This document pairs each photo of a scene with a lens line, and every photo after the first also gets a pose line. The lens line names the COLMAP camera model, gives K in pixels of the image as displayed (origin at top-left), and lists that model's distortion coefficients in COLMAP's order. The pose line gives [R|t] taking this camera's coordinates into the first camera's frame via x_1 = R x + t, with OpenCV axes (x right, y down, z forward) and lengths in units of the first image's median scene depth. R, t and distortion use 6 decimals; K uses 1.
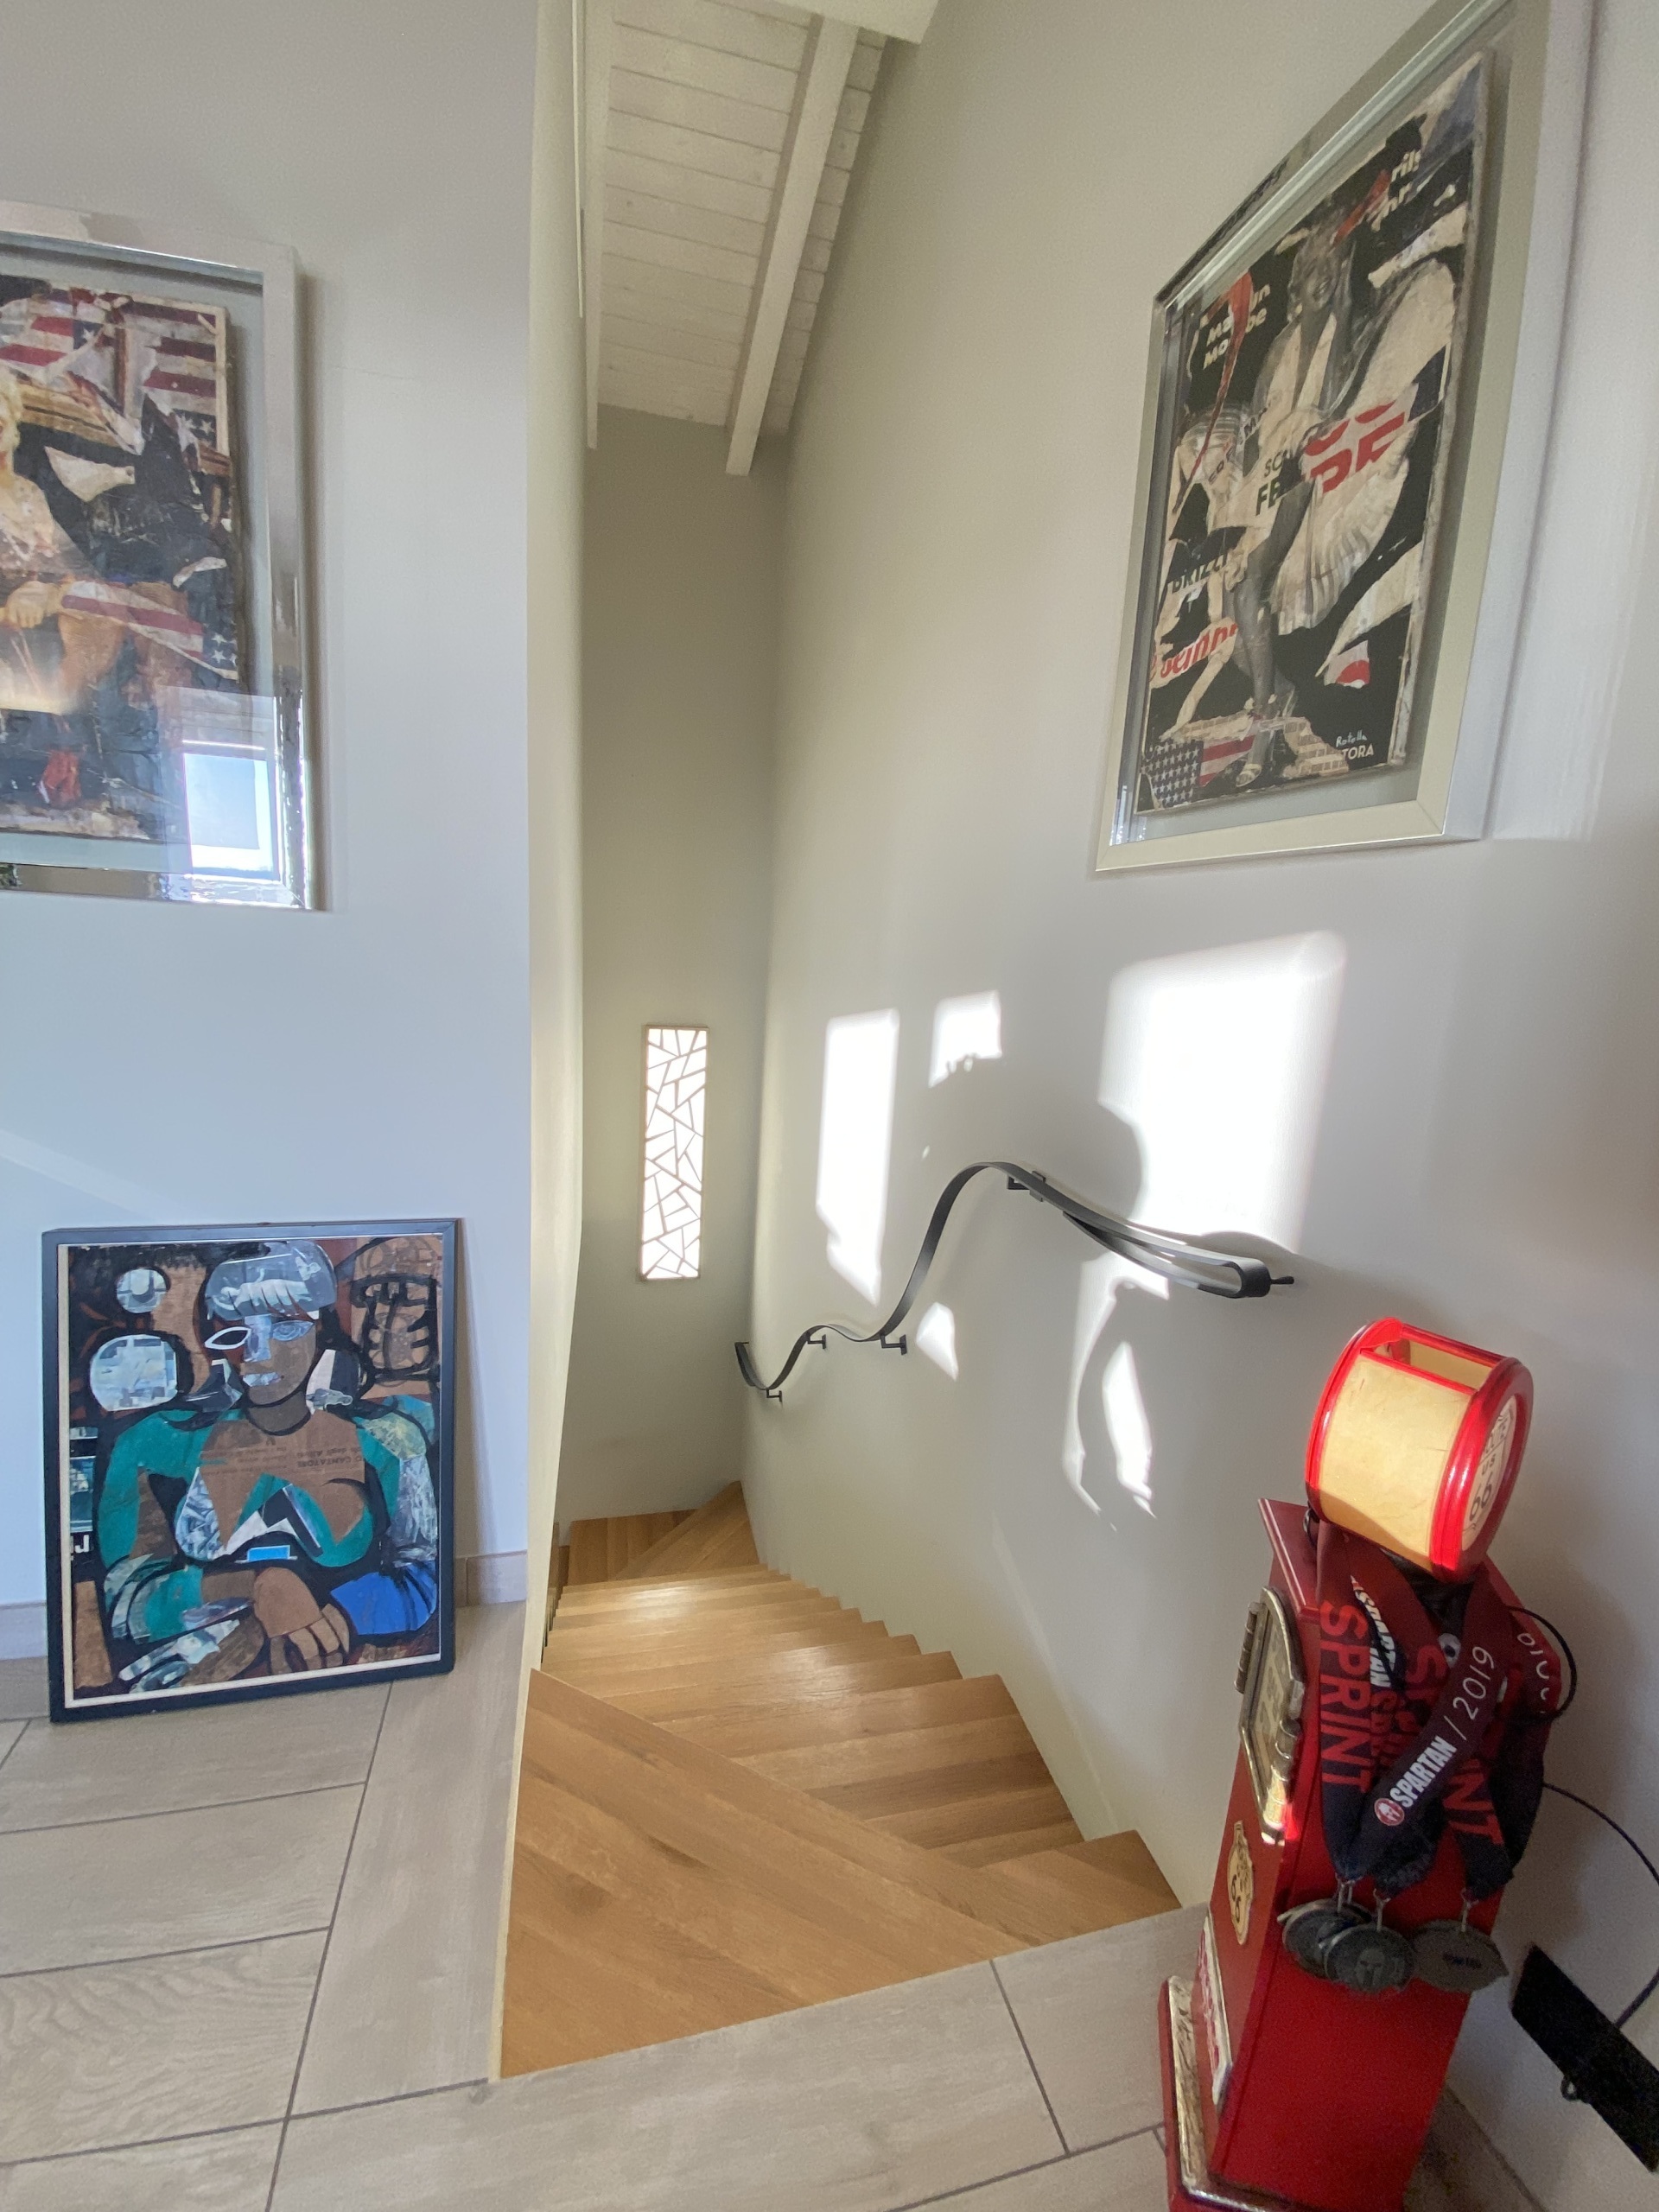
lens RADIAL K [[899.3, 0, 827.0], [0, 899.3, 1092.1], [0, 0, 1]] dist [-0.000590, -0.012232]
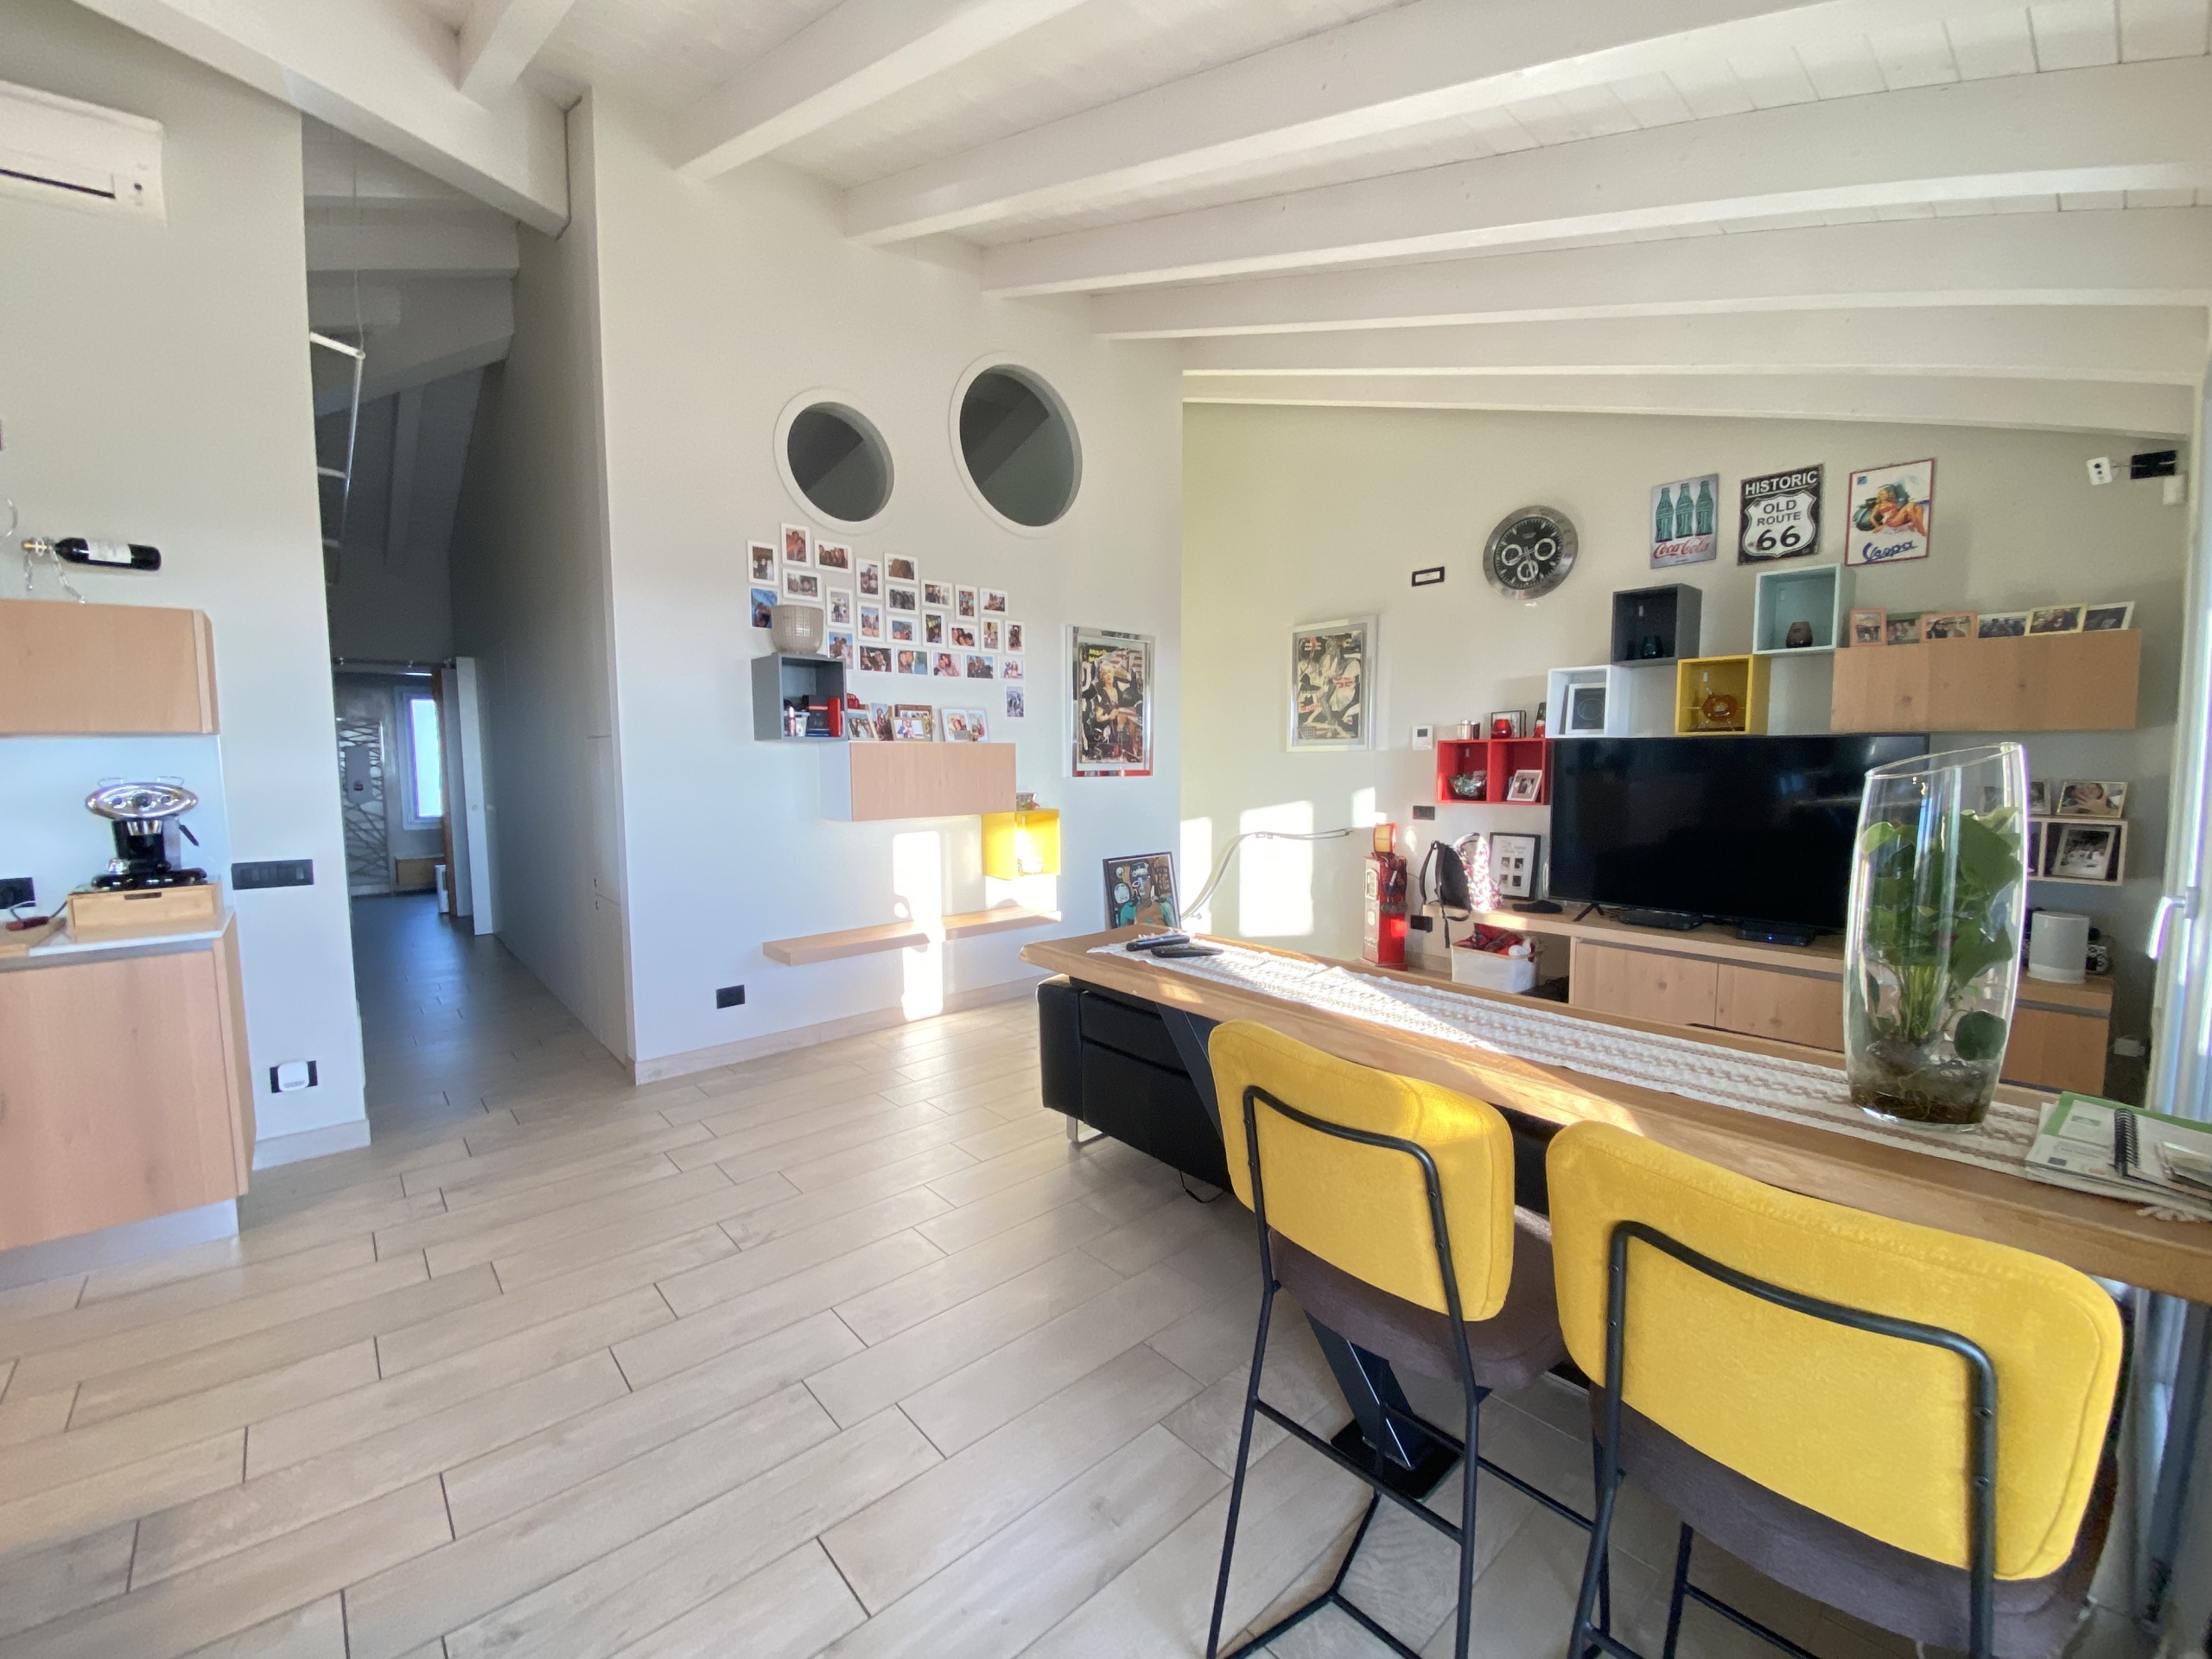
lens RADIAL K [[860.0, 0, 1069.7], [0, 860.0, 841.8], [0, 0, 1]] dist [-0.010642, -0.002660]
pose [[0.906757, -0.111303, 0.406698, -2.555176], [0.139065, 0.989505, -0.039252, 0.203153], [-0.398061, 0.092149, 0.912719, -2.464454]]
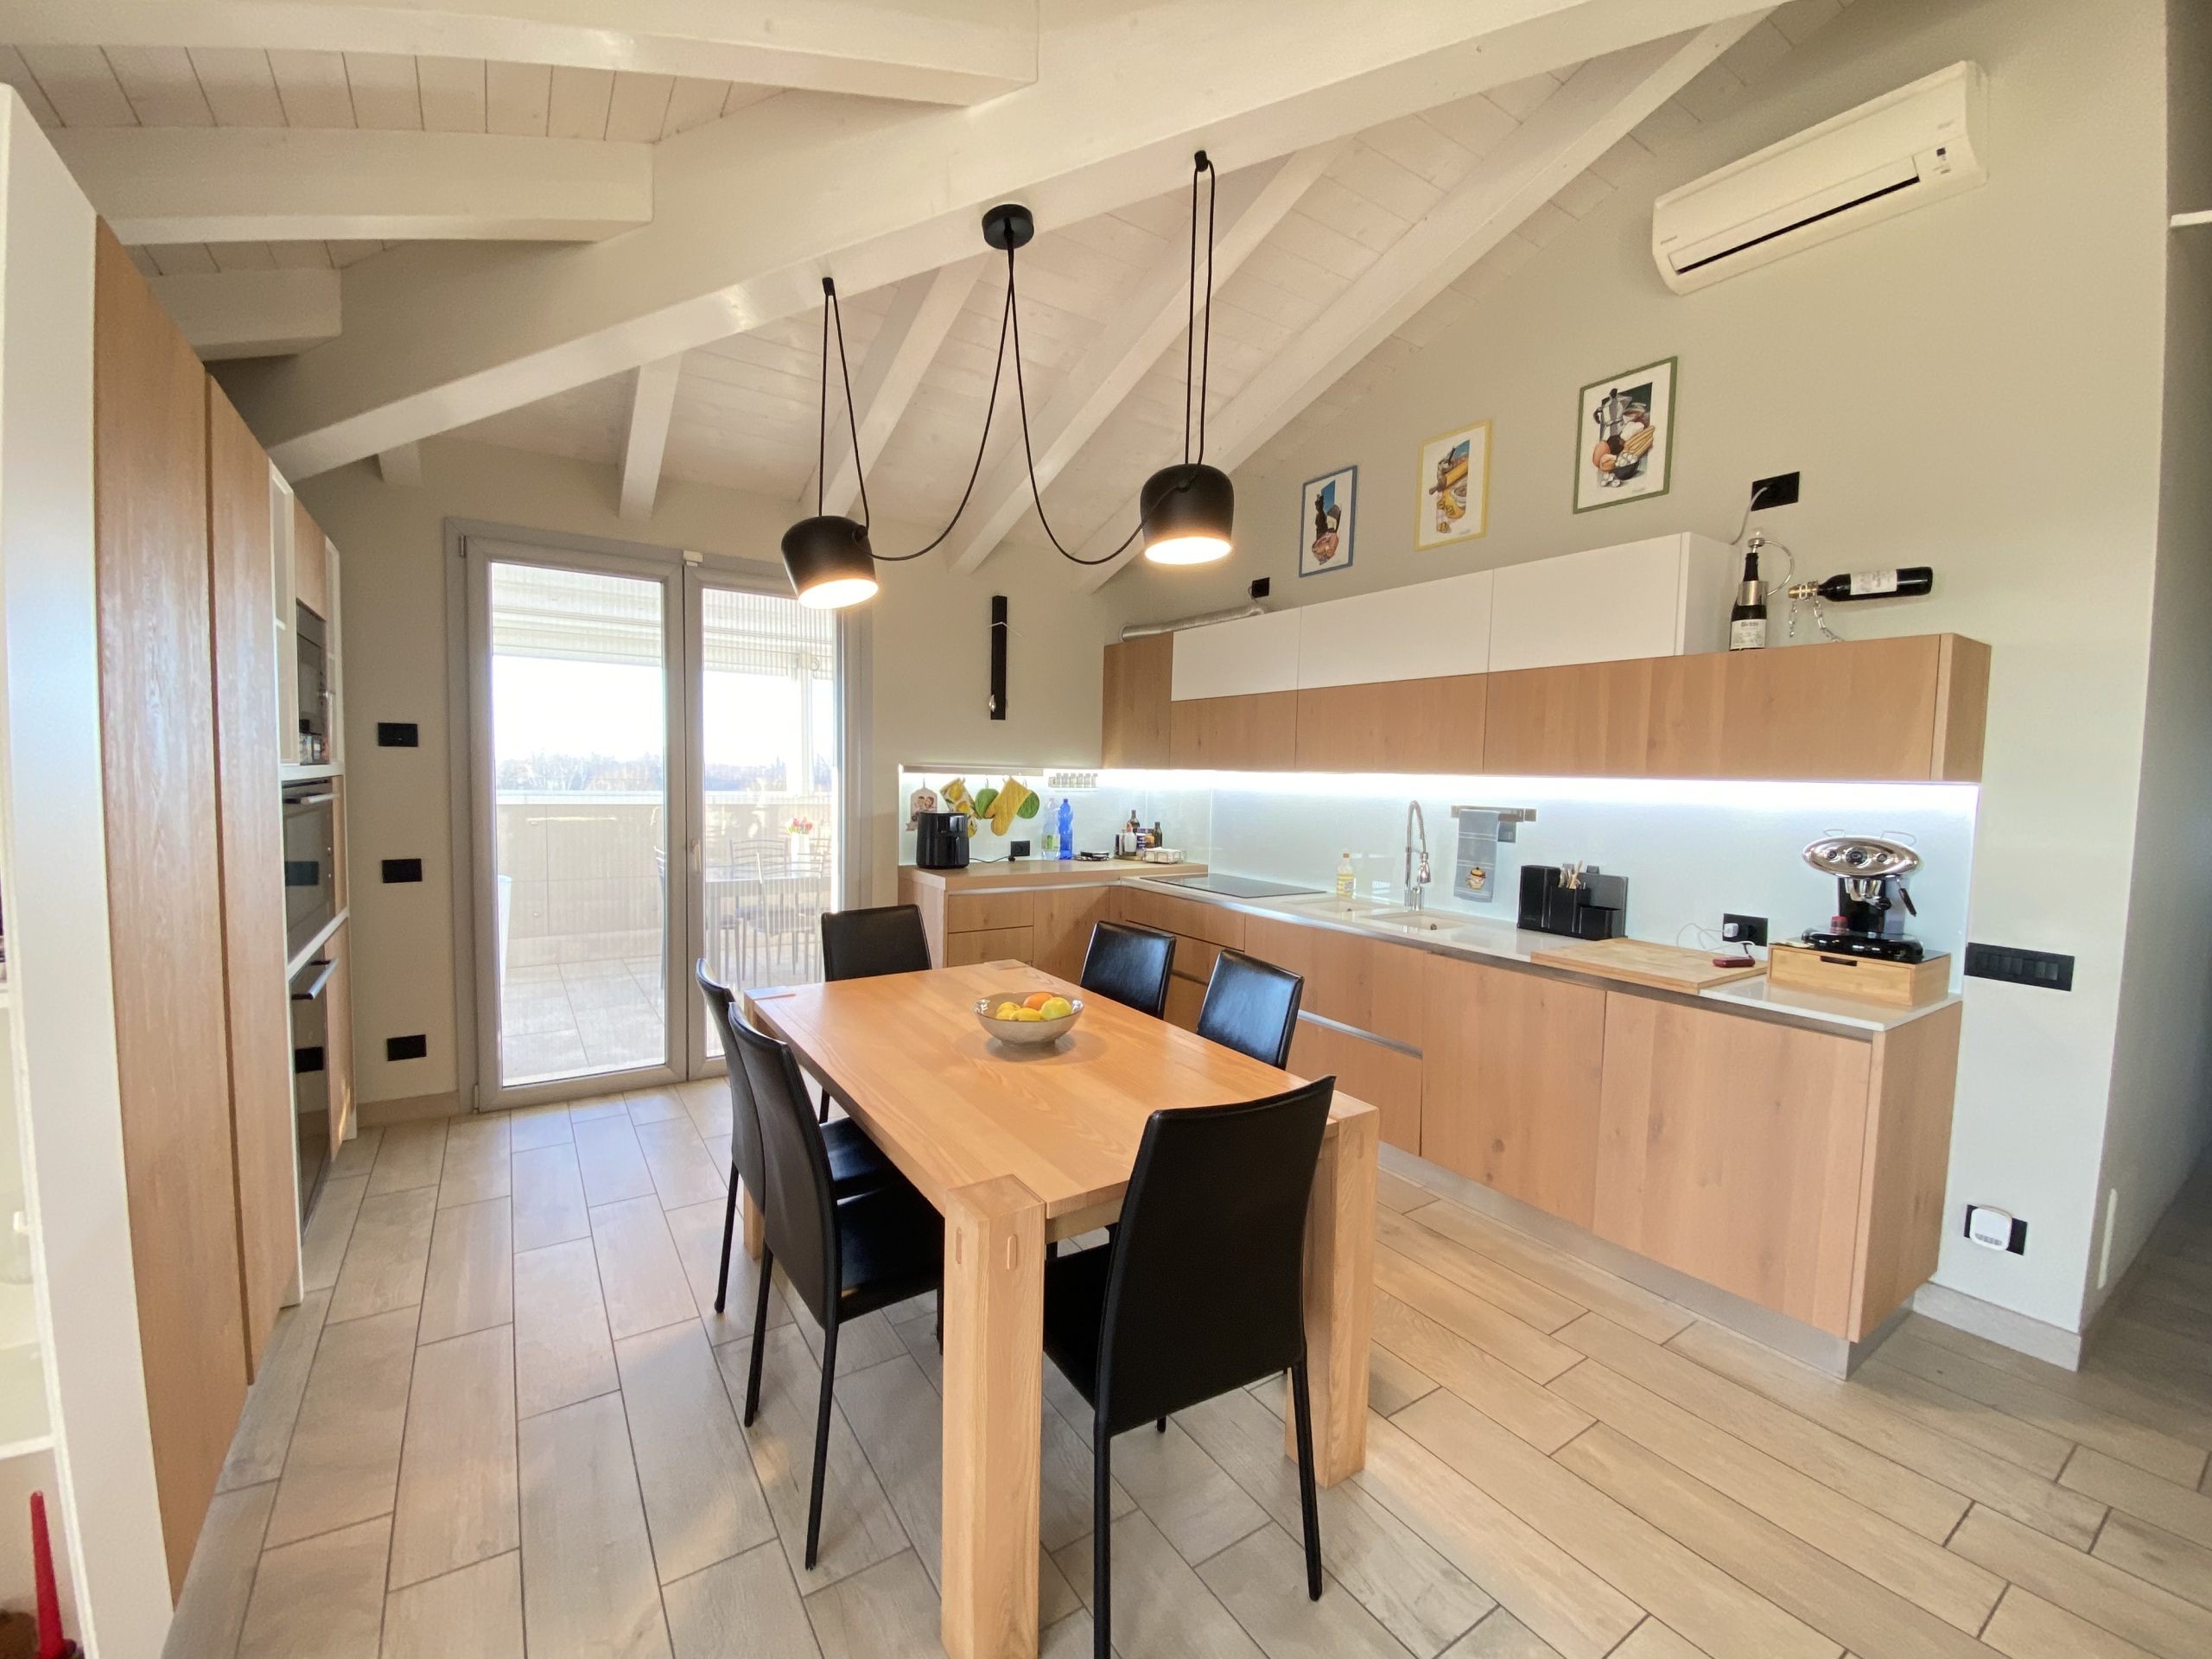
lens RADIAL K [[903.2, 0, 1090.5], [0, 903.2, 835.4], [0, 0, 1]] dist [-0.015143, -0.007477]
pose [[0.286988, 0.003019, -0.957929, -2.413668], [-0.173092, 0.983698, -0.048757, 0.072554], [0.942166, 0.179802, 0.282832, -1.926754]]
